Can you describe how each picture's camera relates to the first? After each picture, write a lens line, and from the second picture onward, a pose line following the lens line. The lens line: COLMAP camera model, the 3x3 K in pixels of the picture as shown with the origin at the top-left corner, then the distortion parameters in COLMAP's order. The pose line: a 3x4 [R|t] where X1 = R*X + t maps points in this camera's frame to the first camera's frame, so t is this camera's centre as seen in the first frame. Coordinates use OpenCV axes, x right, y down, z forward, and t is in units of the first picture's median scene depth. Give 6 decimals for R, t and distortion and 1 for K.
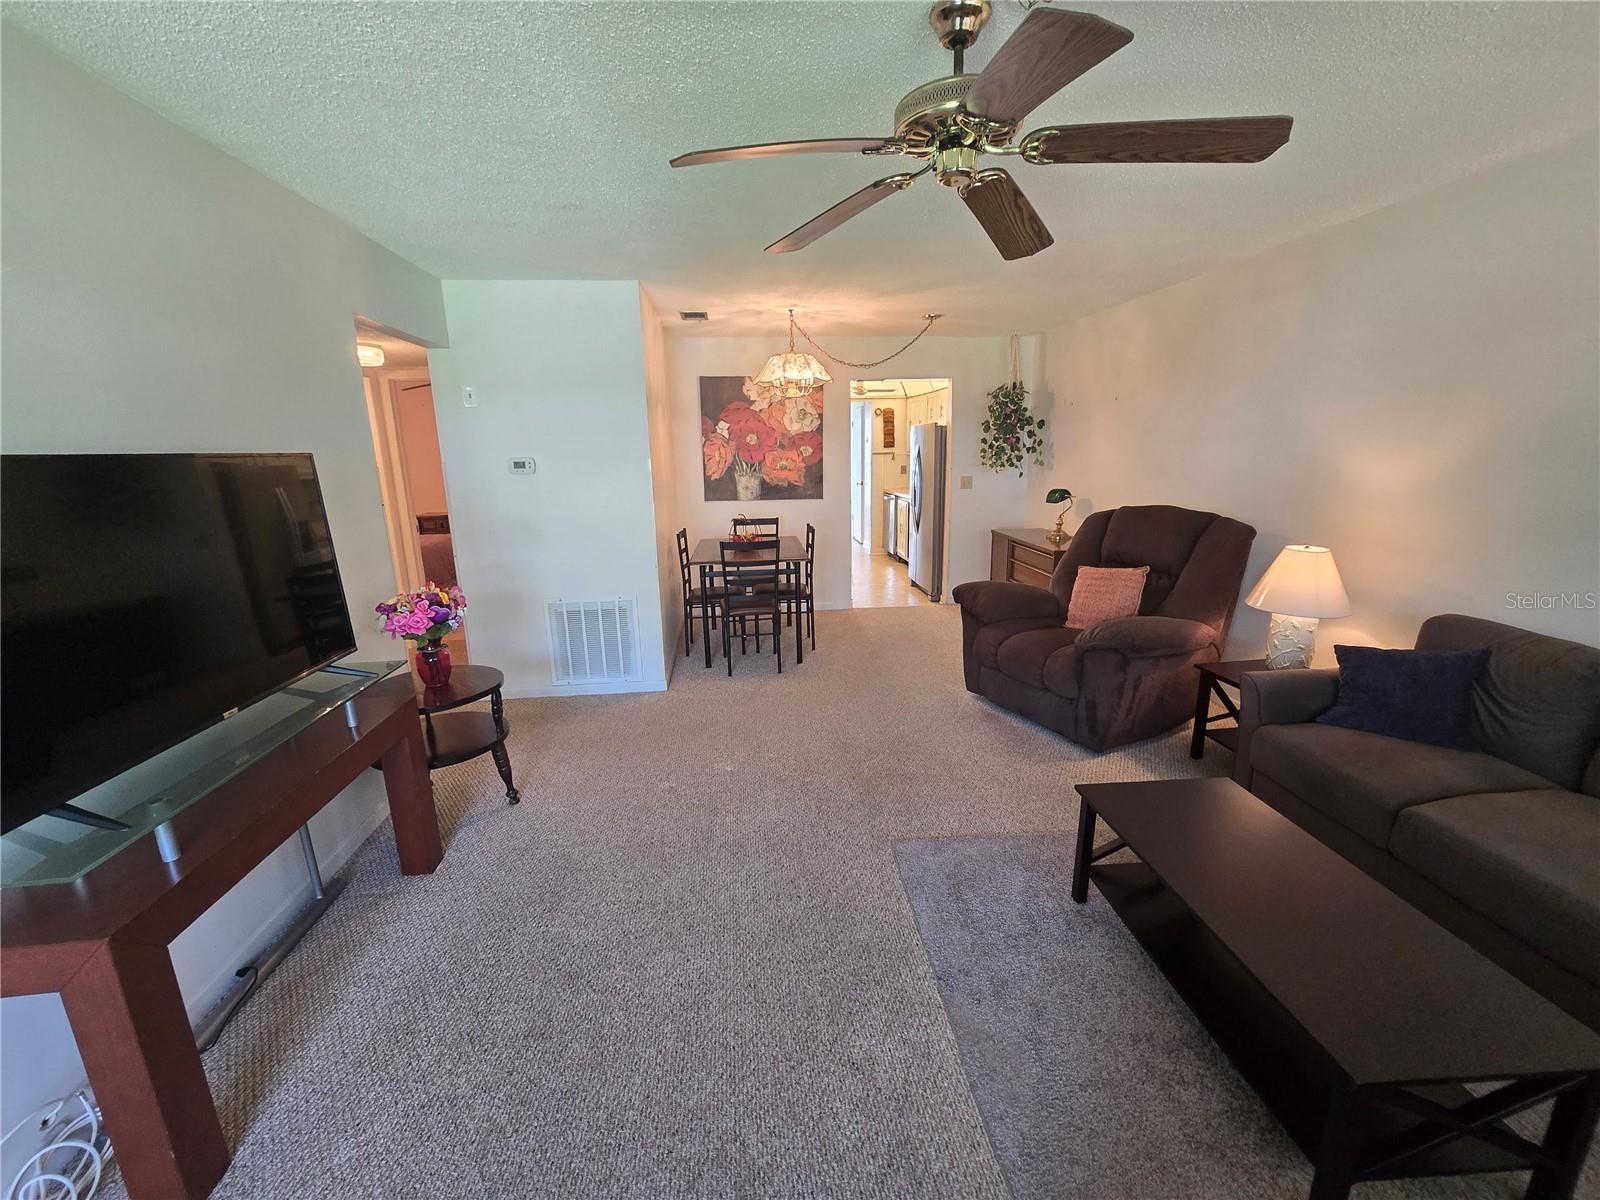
lens RADIAL K [[656.5, 0, 800.0], [0, 656.5, 600.0], [0, 0, 1]] dist [-0.001436, -0.000026]
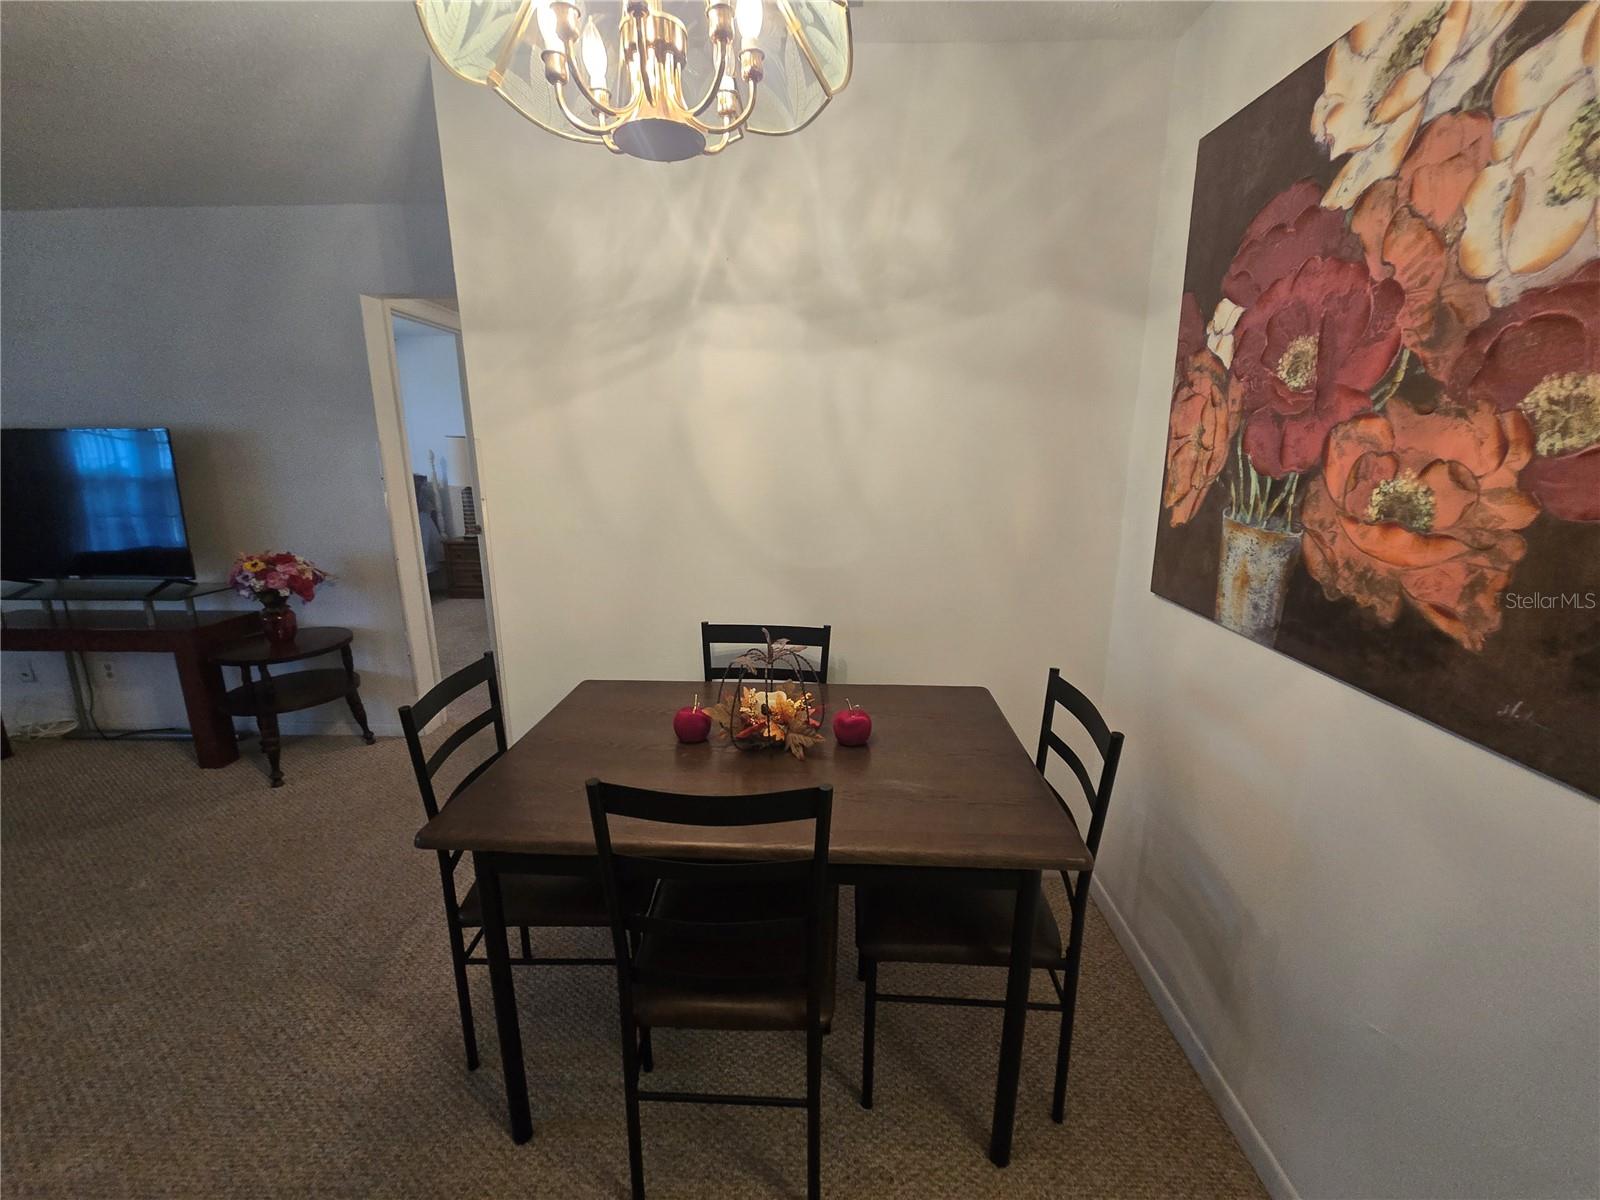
lens RADIAL K [[660.3, 0, 799.8], [0, 660.3, 604.9], [0, 0, 1]] dist [-0.004356, 0.000809]
pose [[-0.134123, 0.253342, -0.958034, 0.170850], [-0.218567, 0.935398, 0.277955, -0.198107], [0.966561, 0.246675, -0.070086, 0.887904]]
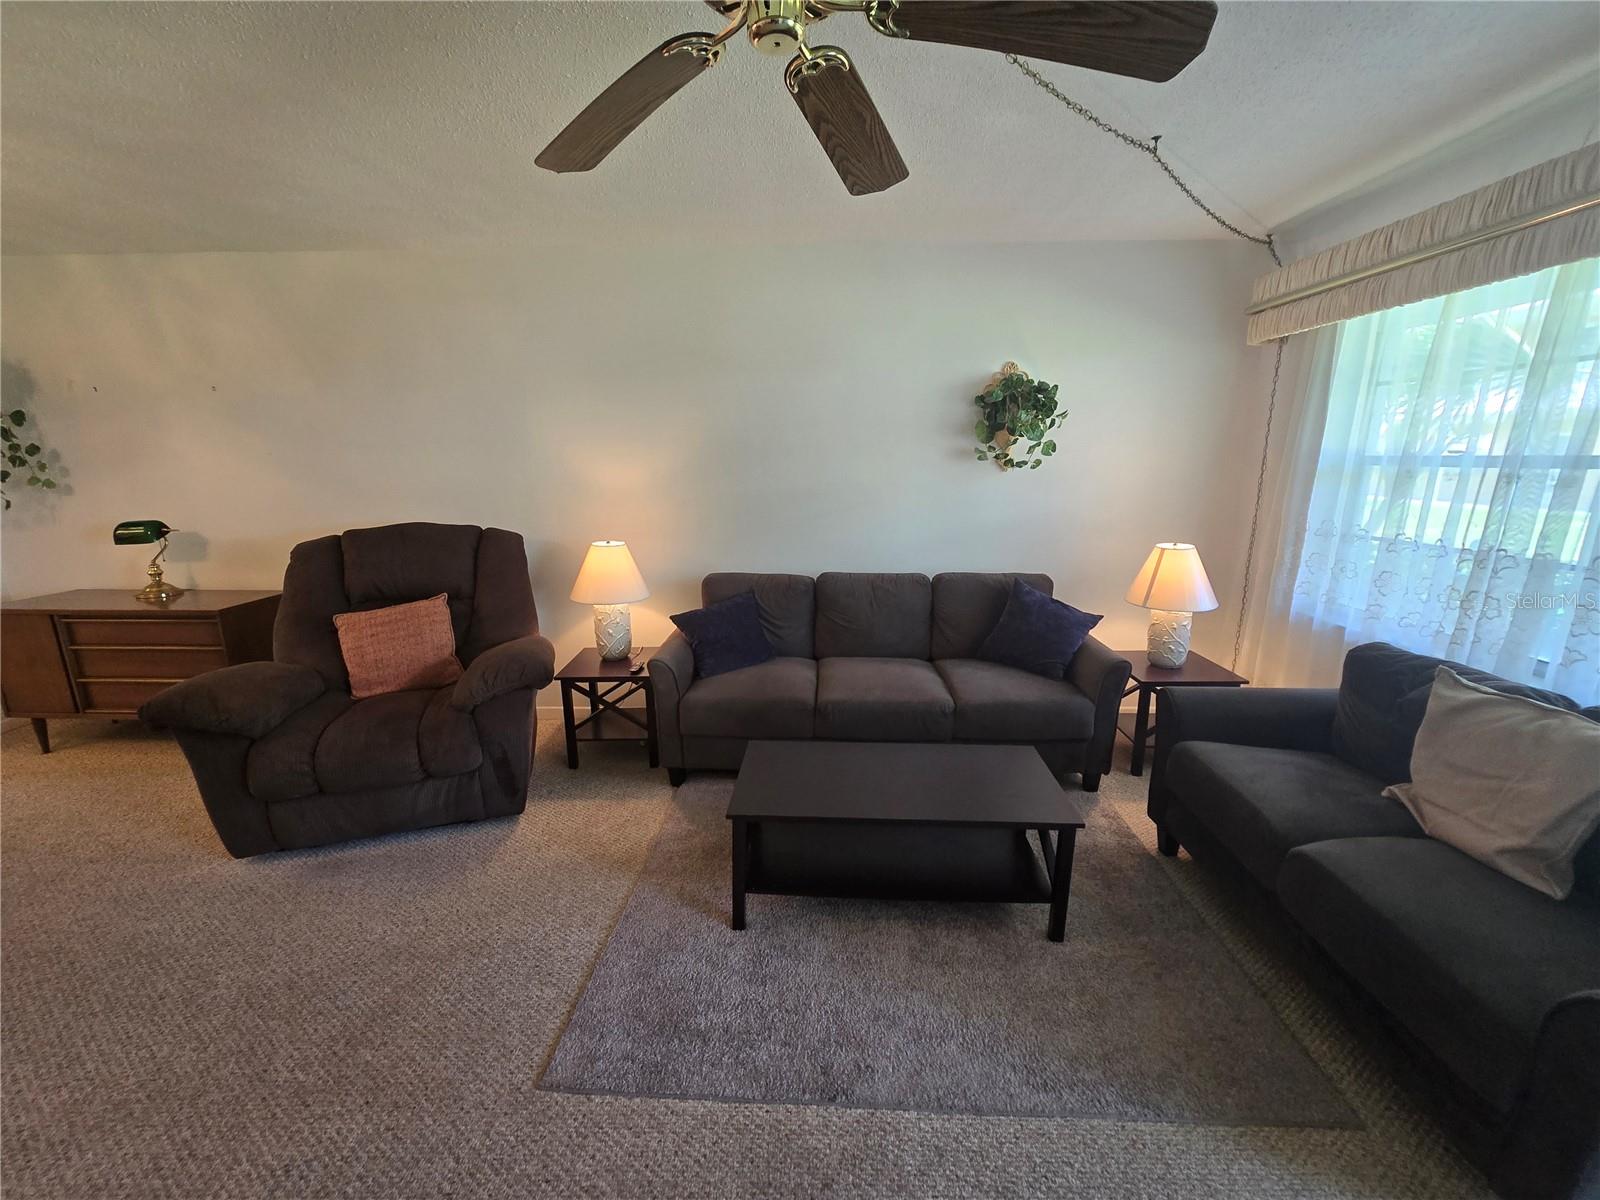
lens RADIAL K [[653.5, 0, 796.7], [0, 653.5, 607.3], [0, 0, 1]] dist [-0.001062, -0.000036]
pose [[0.125575, -0.208007, 0.970033, -0.143299], [0.229384, 0.957366, 0.175595, -0.047366], [-0.965201, 0.200460, 0.167935, 0.258022]]
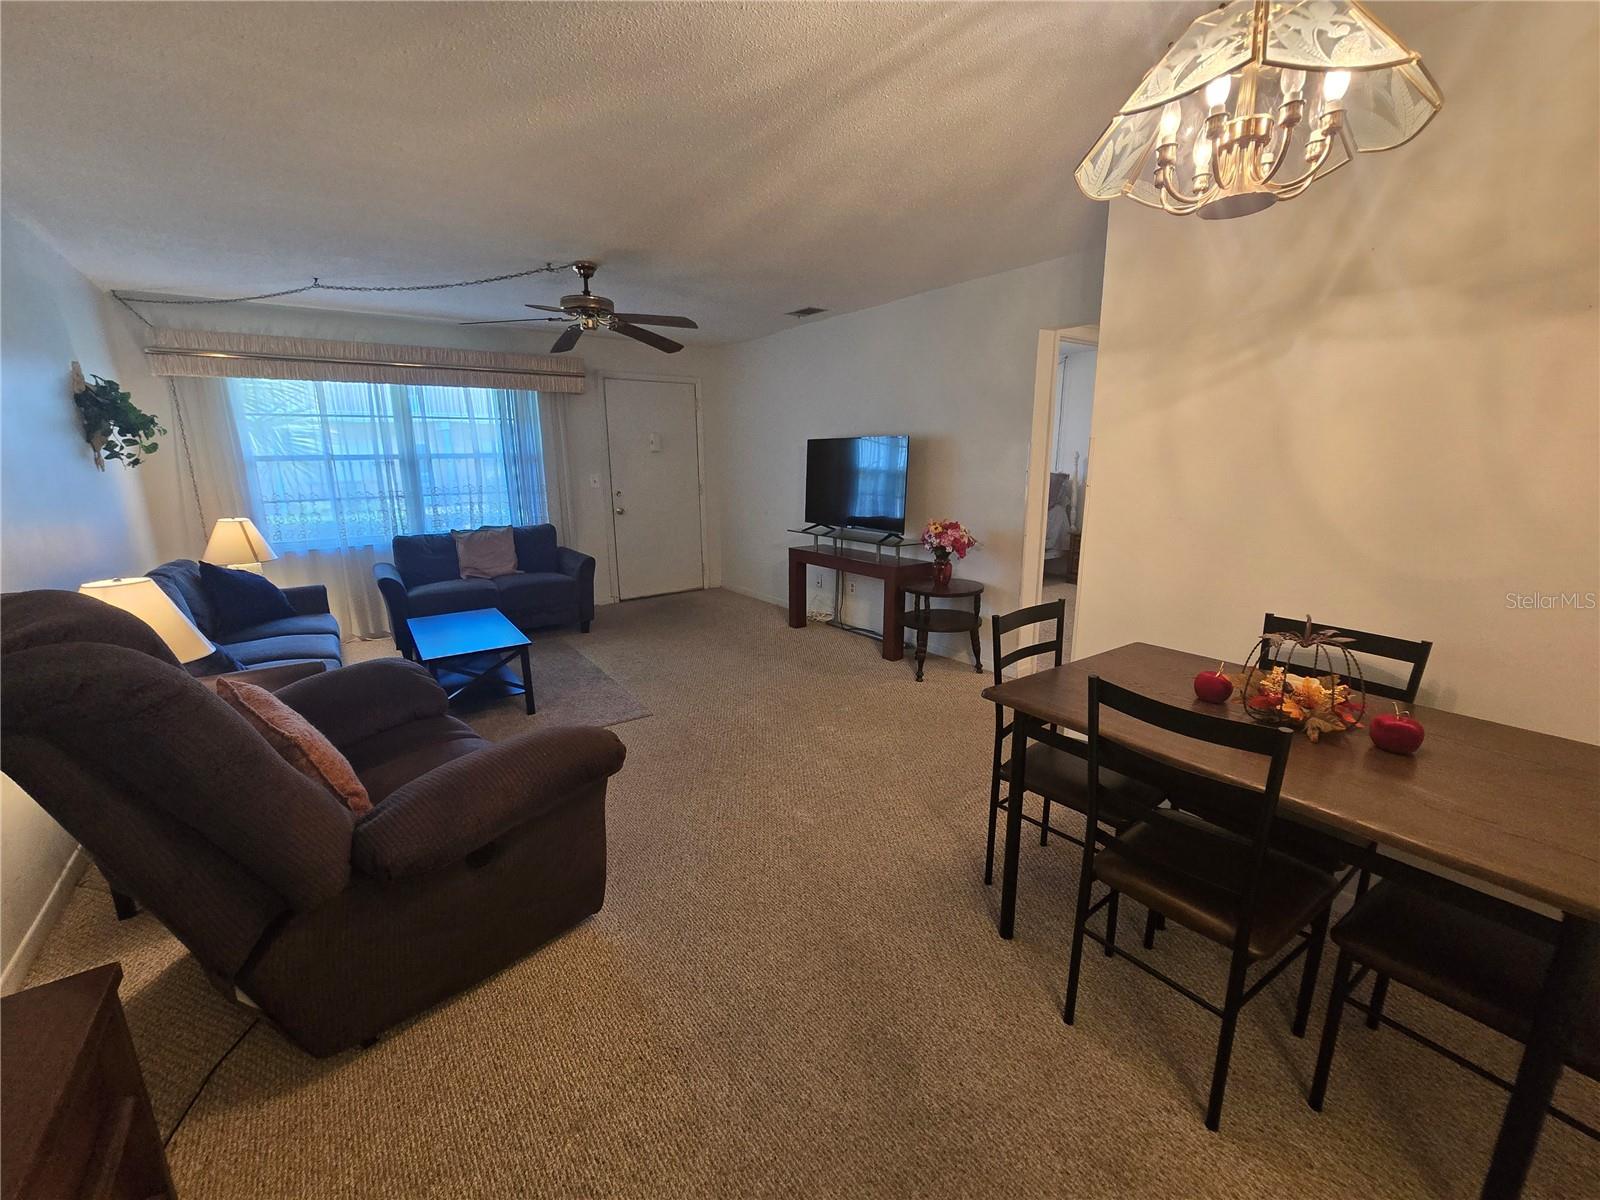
lens RADIAL K [[660.3, 0, 799.8], [0, 660.3, 604.9], [0, 0, 1]] dist [-0.004356, 0.000809]
pose [[-0.860406, 0.141248, -0.489642, 0.236892], [-0.089793, 0.903768, 0.418498, -0.211566], [0.501635, 0.404045, -0.764925, 0.959953]]
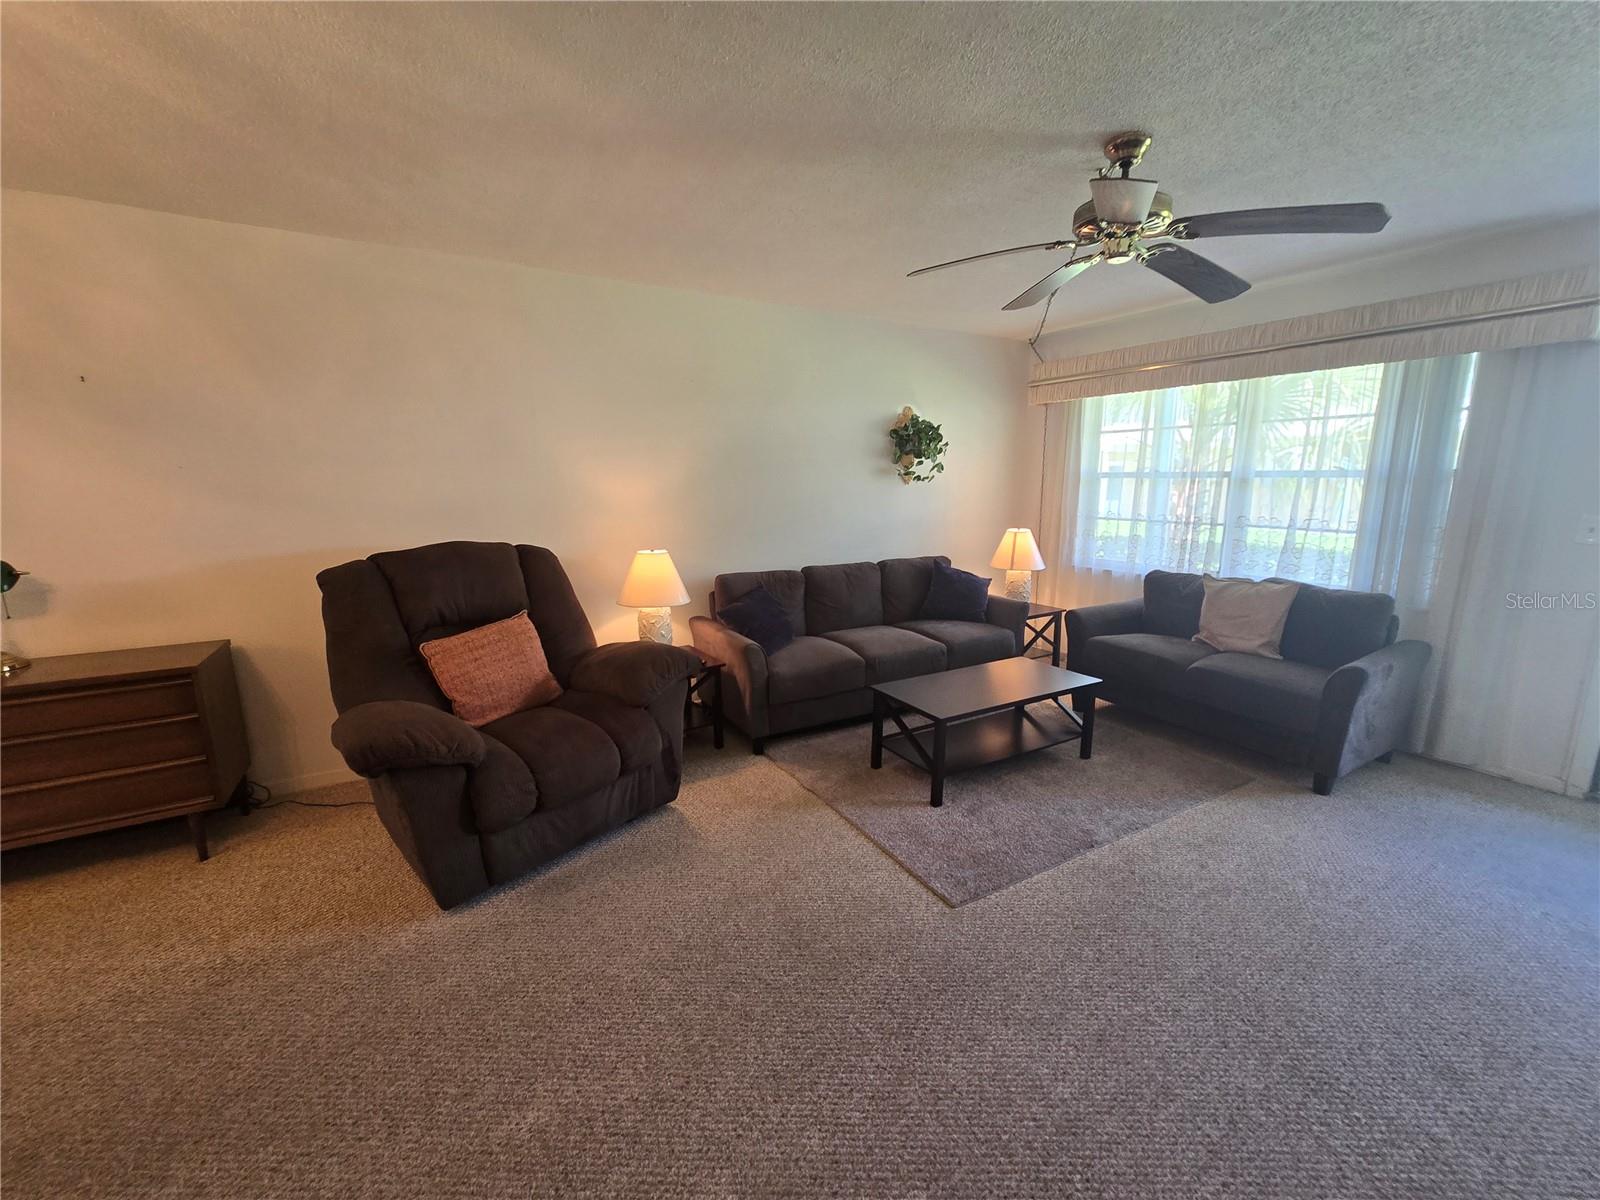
lens RADIAL K [[653.5, 0, 796.7], [0, 653.5, 607.3], [0, 0, 1]] dist [-0.001062, -0.000036]
pose [[-0.428869, -0.151955, 0.890495, -0.208991], [0.220906, 0.938183, 0.266482, -0.119856], [-0.875941, 0.311002, -0.368790, 0.609645]]
